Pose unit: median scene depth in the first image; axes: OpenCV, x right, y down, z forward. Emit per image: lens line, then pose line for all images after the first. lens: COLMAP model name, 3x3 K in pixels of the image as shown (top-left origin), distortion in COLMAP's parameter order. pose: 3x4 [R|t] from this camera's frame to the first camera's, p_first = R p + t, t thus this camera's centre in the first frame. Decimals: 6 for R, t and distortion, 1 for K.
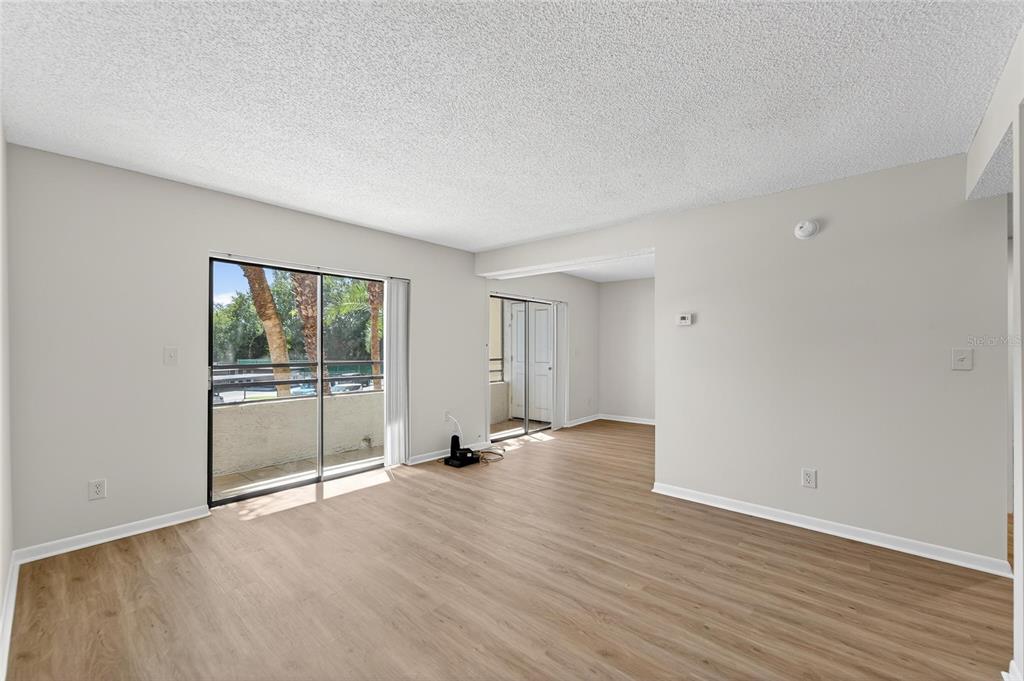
lens RADIAL K [[417.7, 0, 508.9], [0, 417.7, 348.9], [0, 0, 1]] dist [-0.007780, 0.003414]
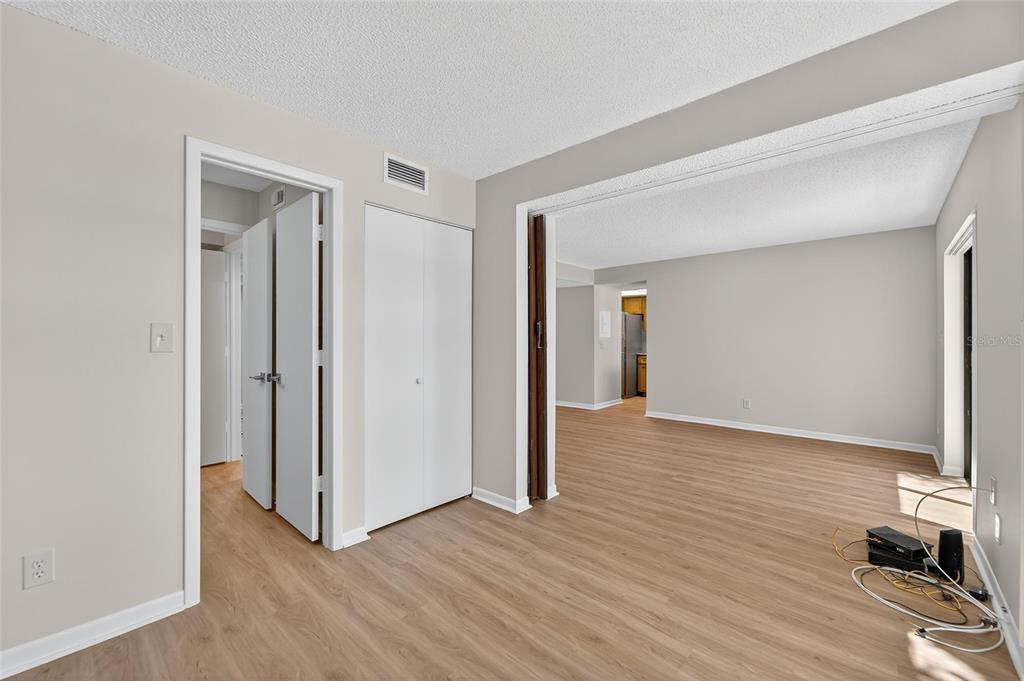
lens RADIAL K [[417.7, 0, 504.0], [0, 417.7, 338.3], [0, 0, 1]] dist [-0.007780, 0.003414]
pose [[-0.999798, 0.000052, 0.020112, 0.439838], [-0.000003, 0.999996, -0.002740, 0.011128], [-0.020112, -0.002740, -0.999794, 1.889586]]
